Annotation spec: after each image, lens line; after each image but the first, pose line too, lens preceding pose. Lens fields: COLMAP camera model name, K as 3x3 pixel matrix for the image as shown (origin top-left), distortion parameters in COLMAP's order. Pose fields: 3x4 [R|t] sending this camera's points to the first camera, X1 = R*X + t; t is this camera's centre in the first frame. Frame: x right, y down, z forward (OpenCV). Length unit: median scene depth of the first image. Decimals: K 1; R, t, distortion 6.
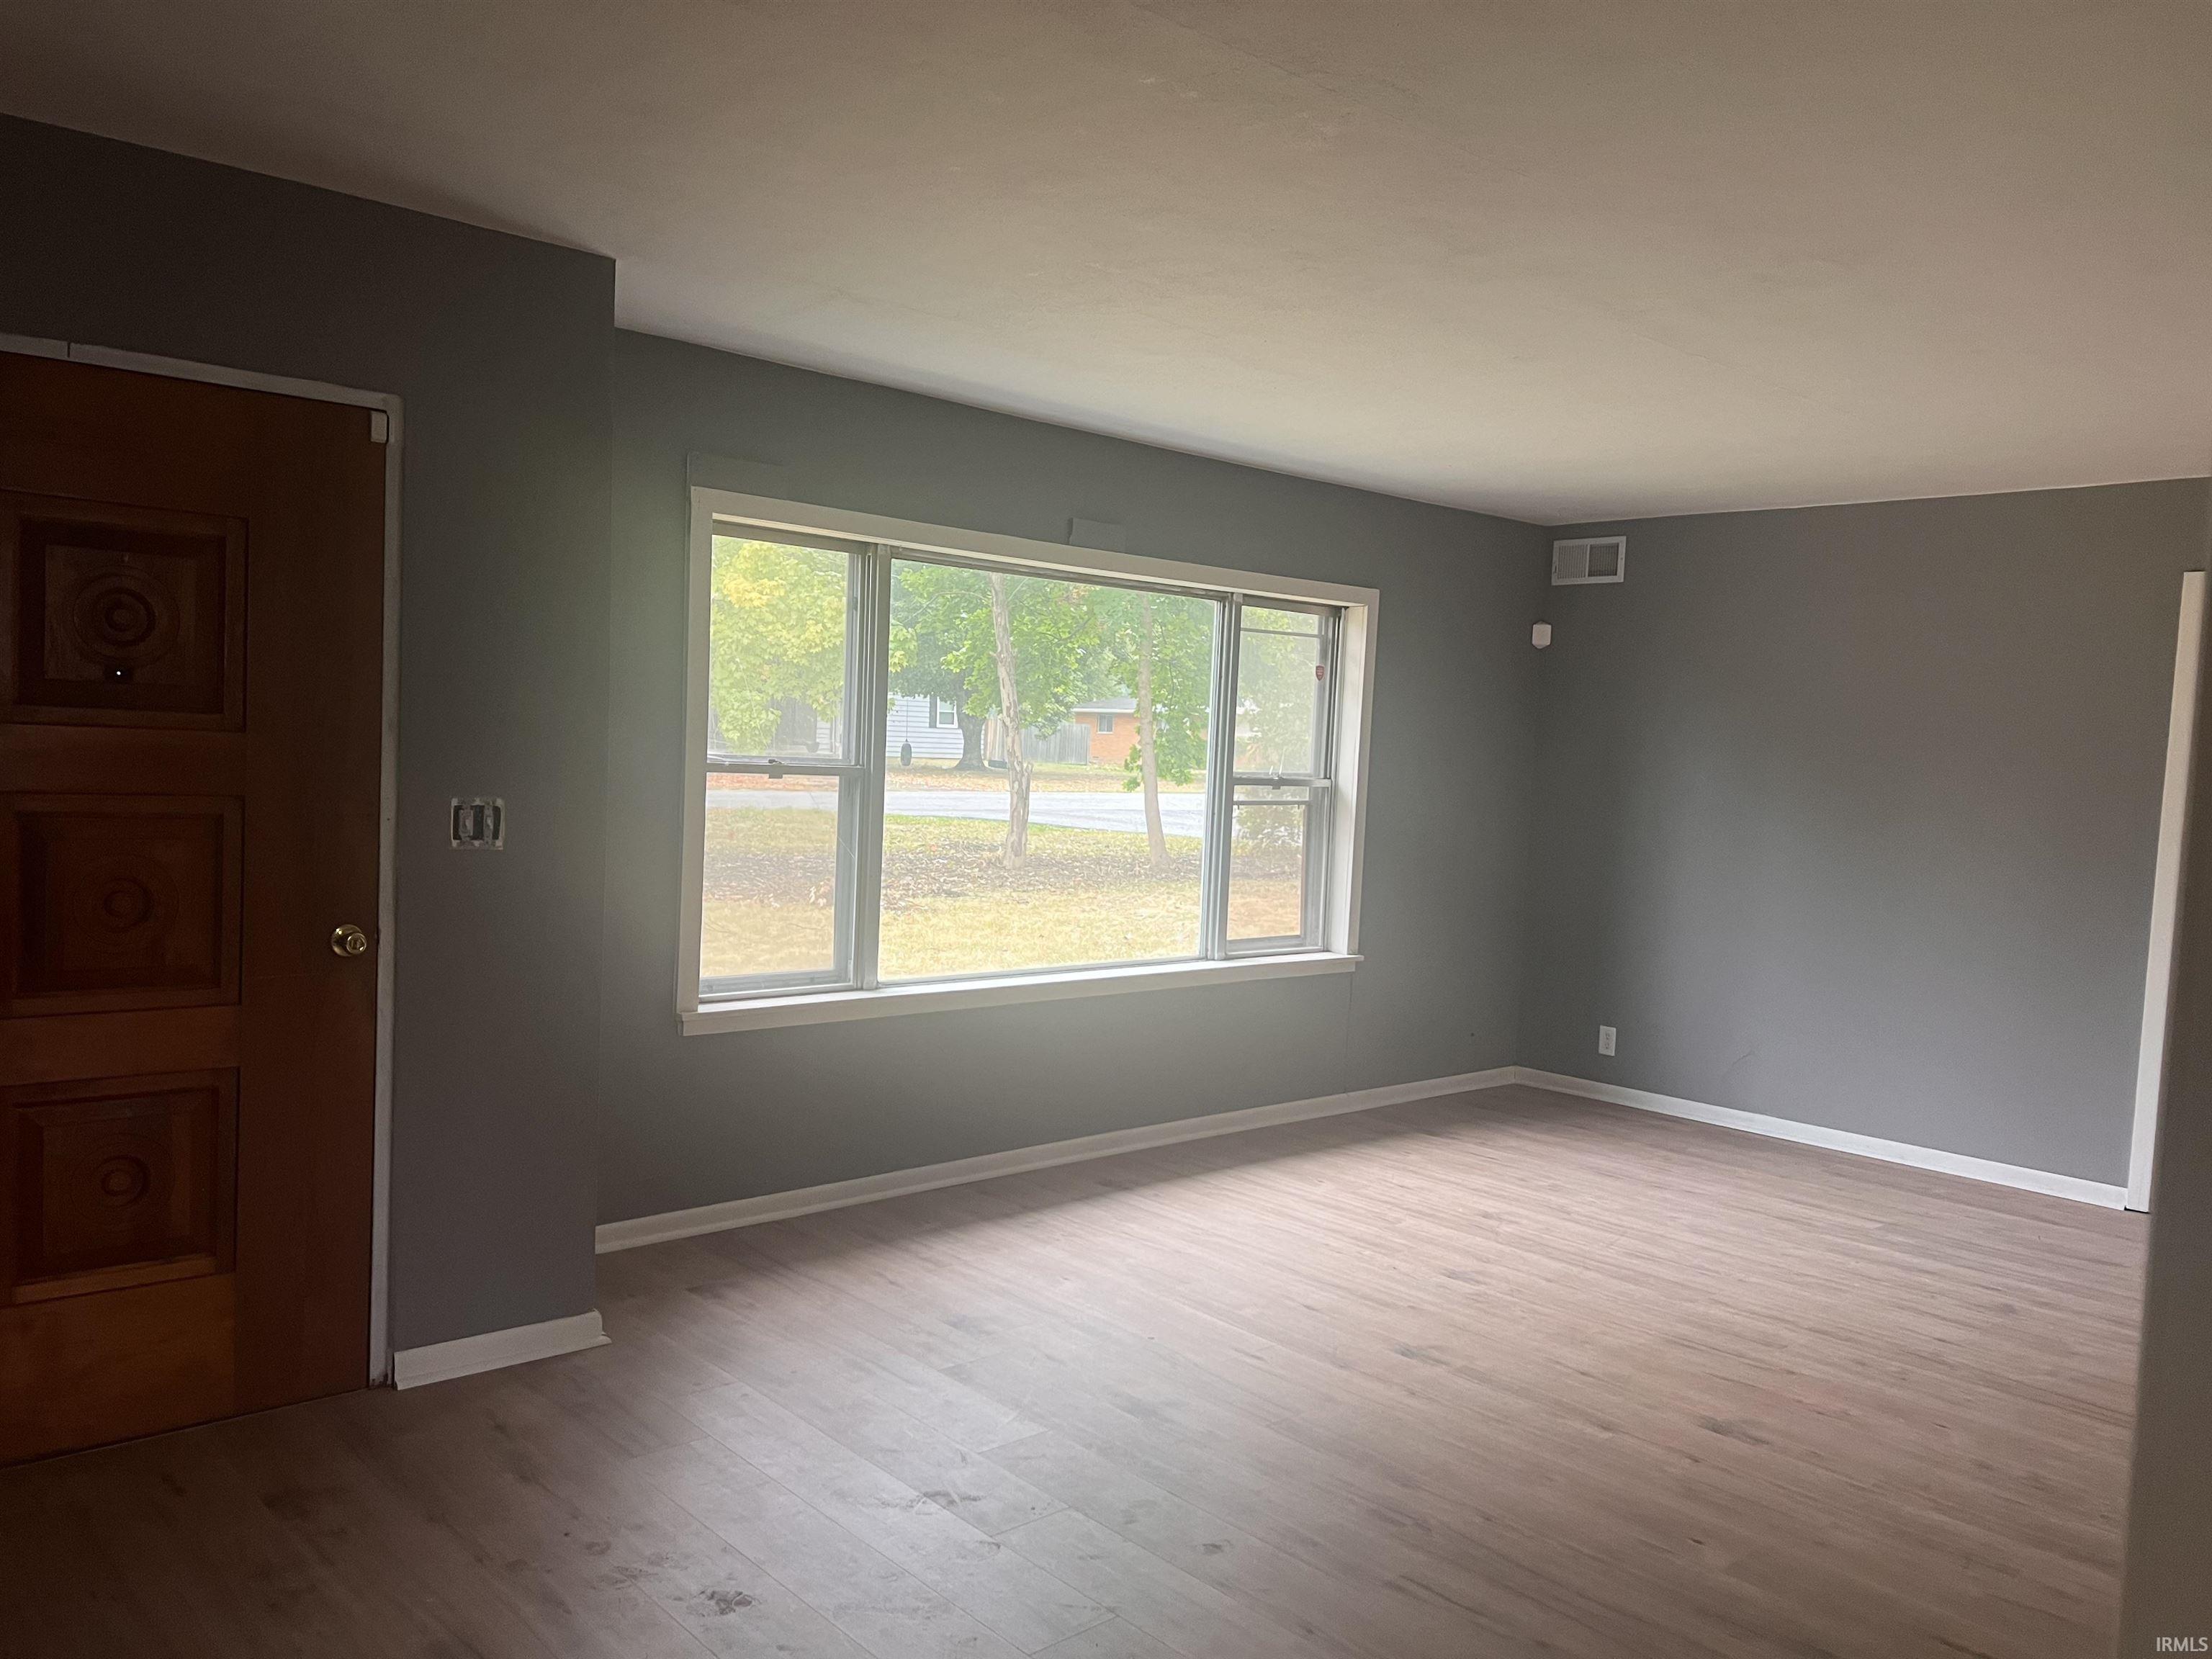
lens RADIAL K [[1655.6, 0, 1113.2], [0, 1655.6, 827.1], [0, 0, 1]] dist [0.068409, -0.071364]
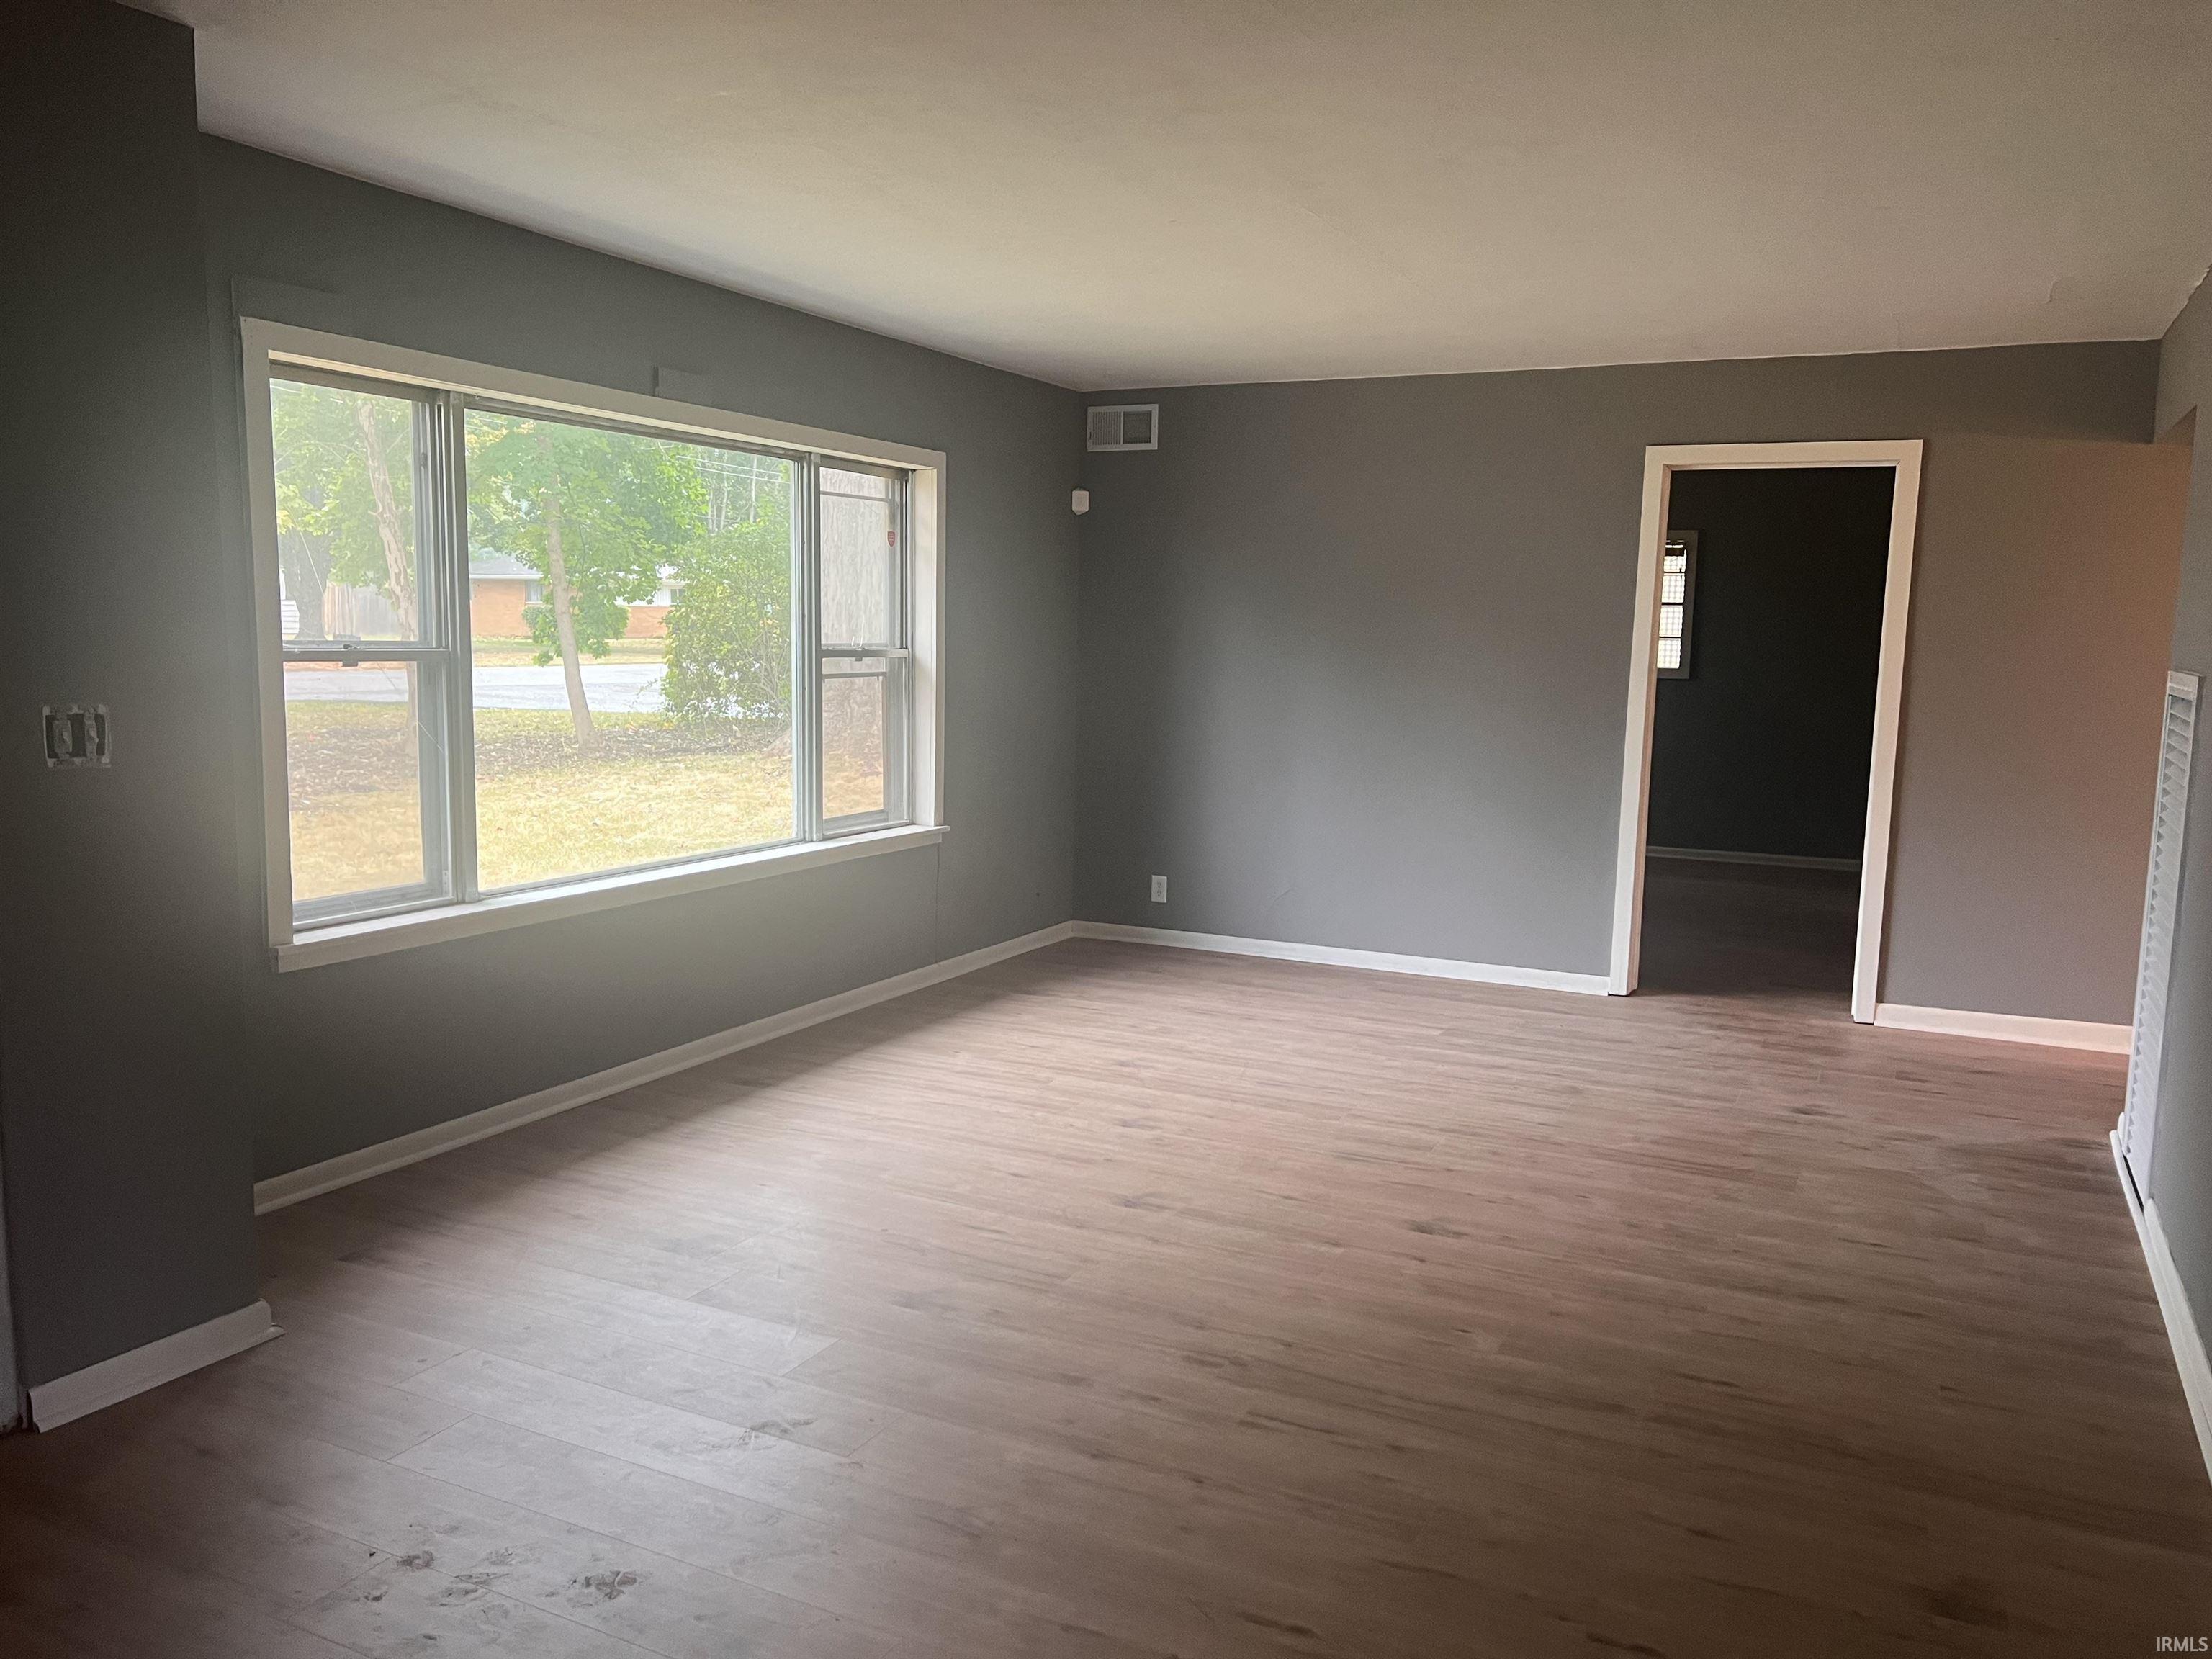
lens RADIAL K [[1655.6, 0, 1099.9], [0, 1655.6, 823.1], [0, 0, 1]] dist [0.068409, -0.071364]
pose [[0.934098, -0.067152, 0.350644, -0.159696], [0.039410, 0.995544, 0.085672, -0.008048], [-0.354835, -0.066207, 0.932582, 0.052668]]
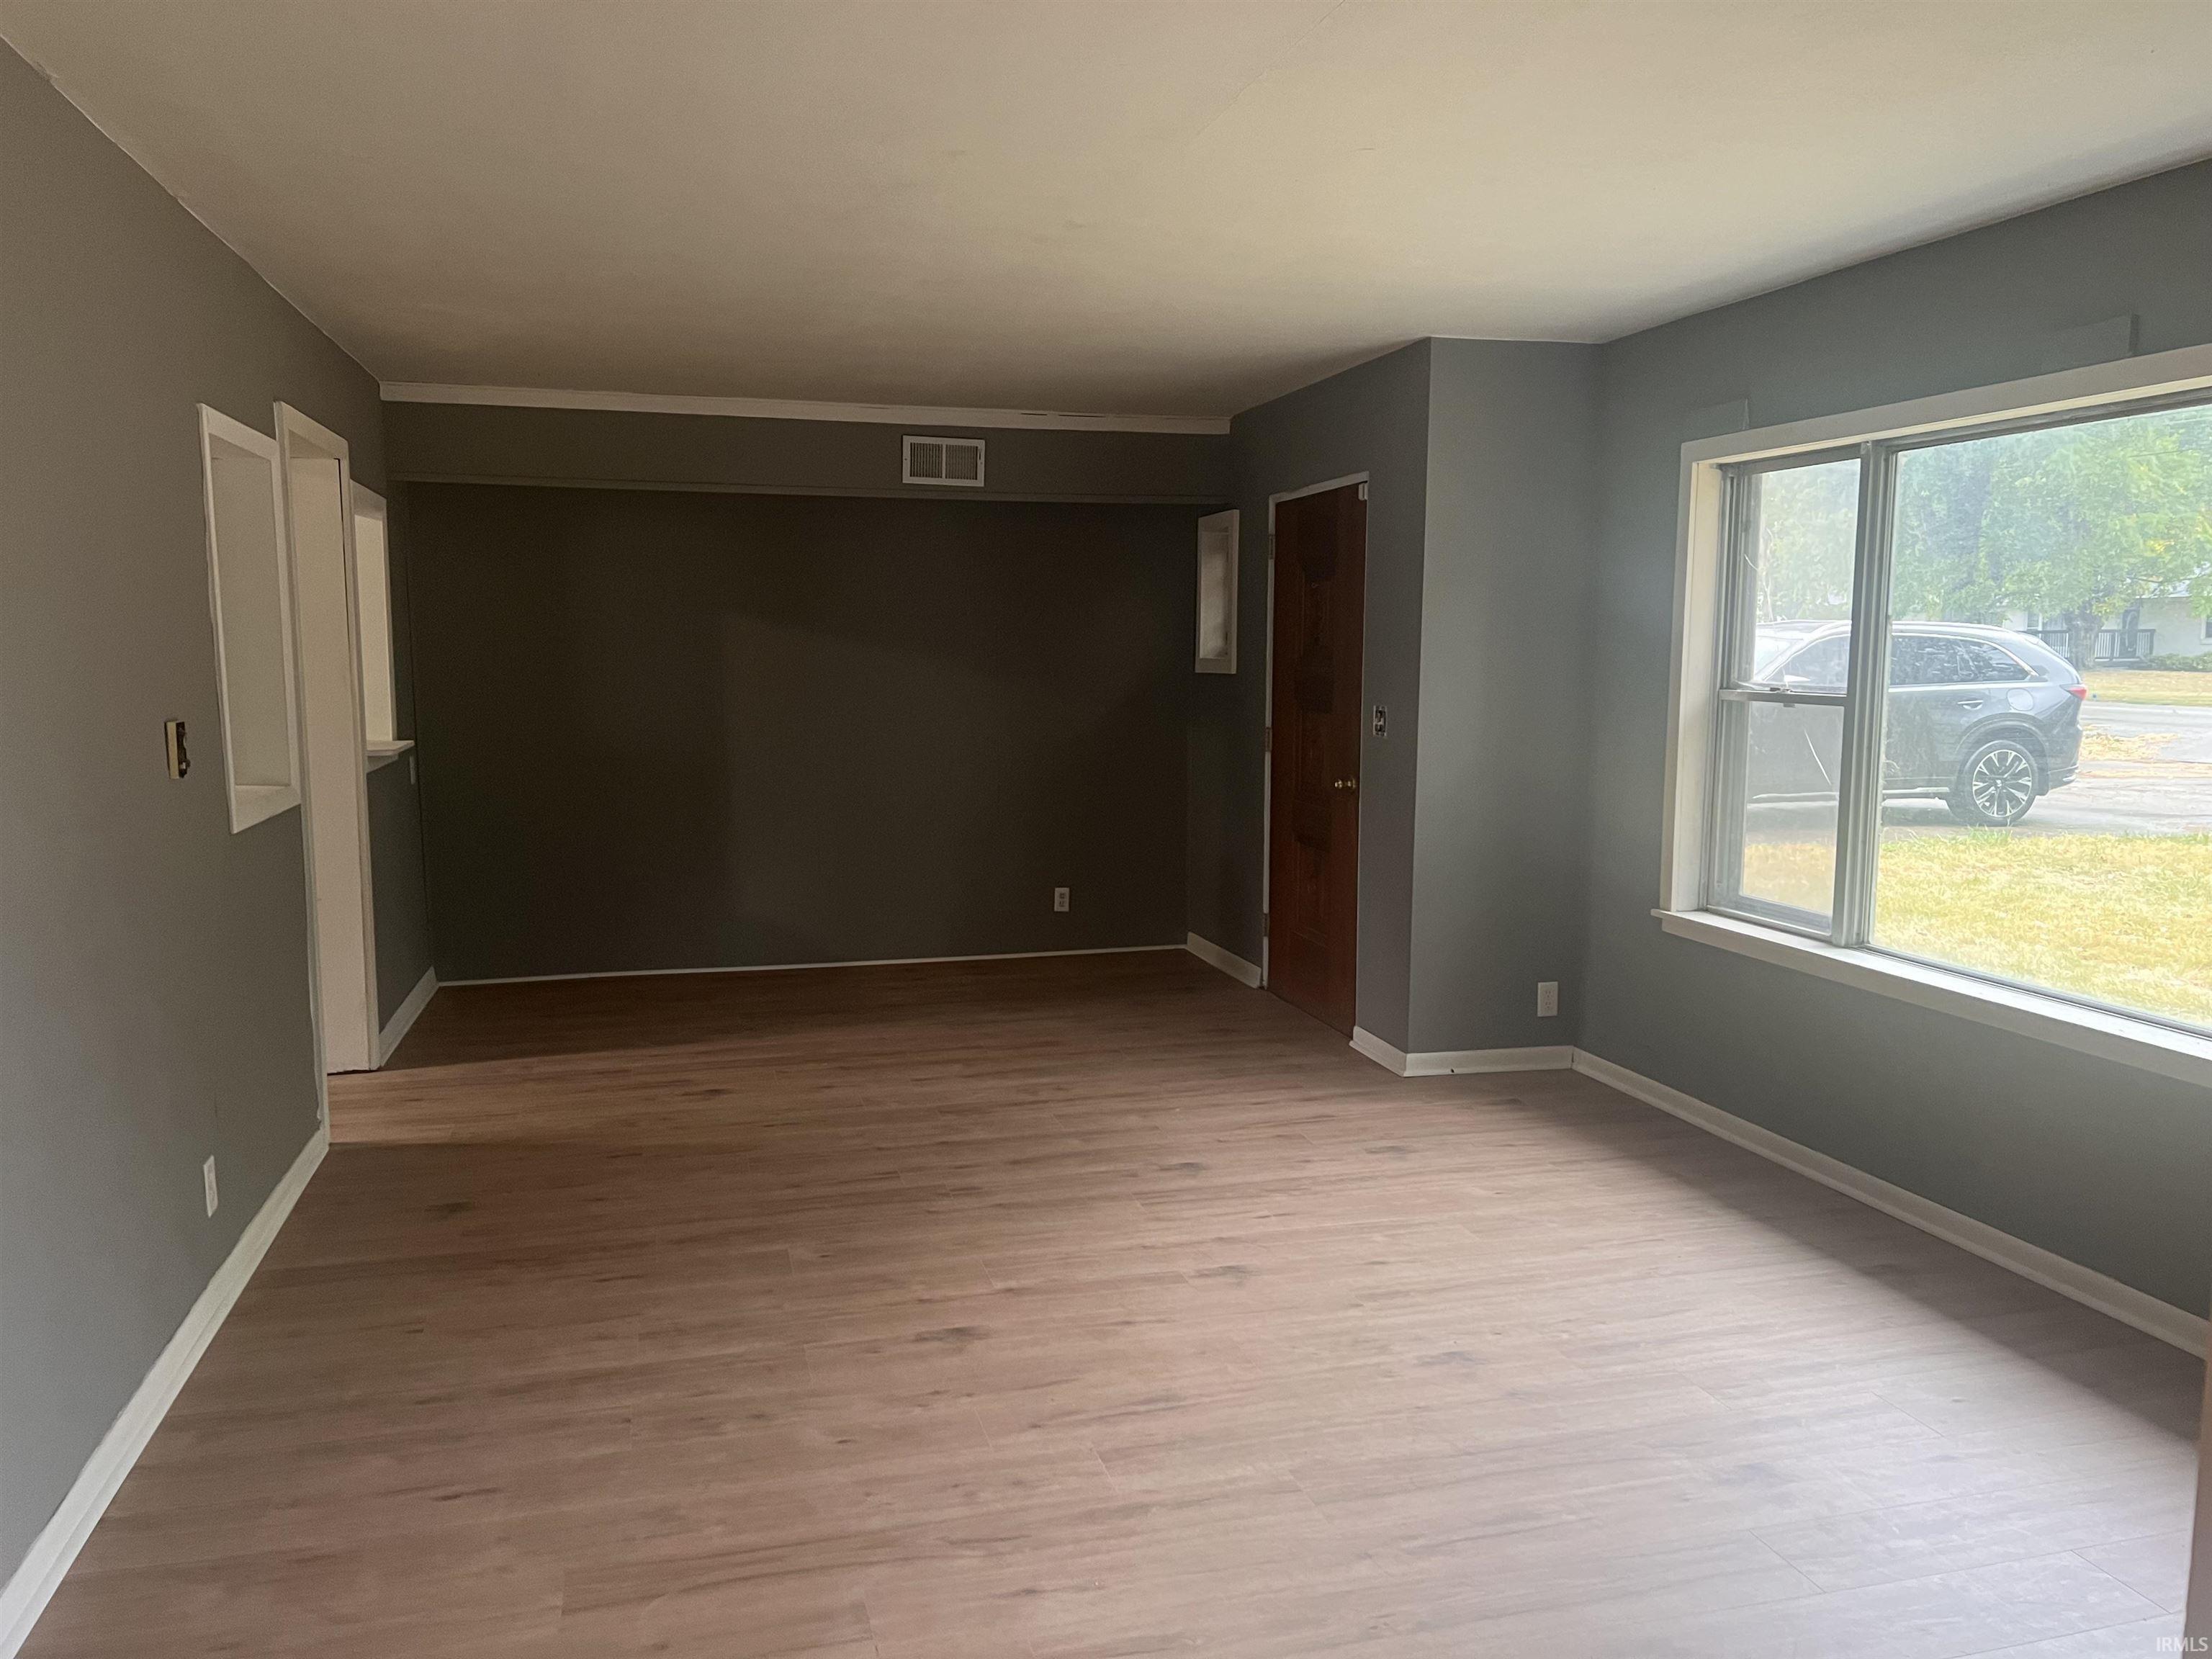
lens RADIAL K [[1655.6, 0, 1115.7], [0, 1655.6, 837.9], [0, 0, 1]] dist [0.068409, -0.071364]
pose [[-0.448033, 0.060672, -0.891956, 0.912714], [-0.070112, 0.992237, 0.102711, -0.027915], [0.891264, 0.108555, -0.440301, 1.149831]]
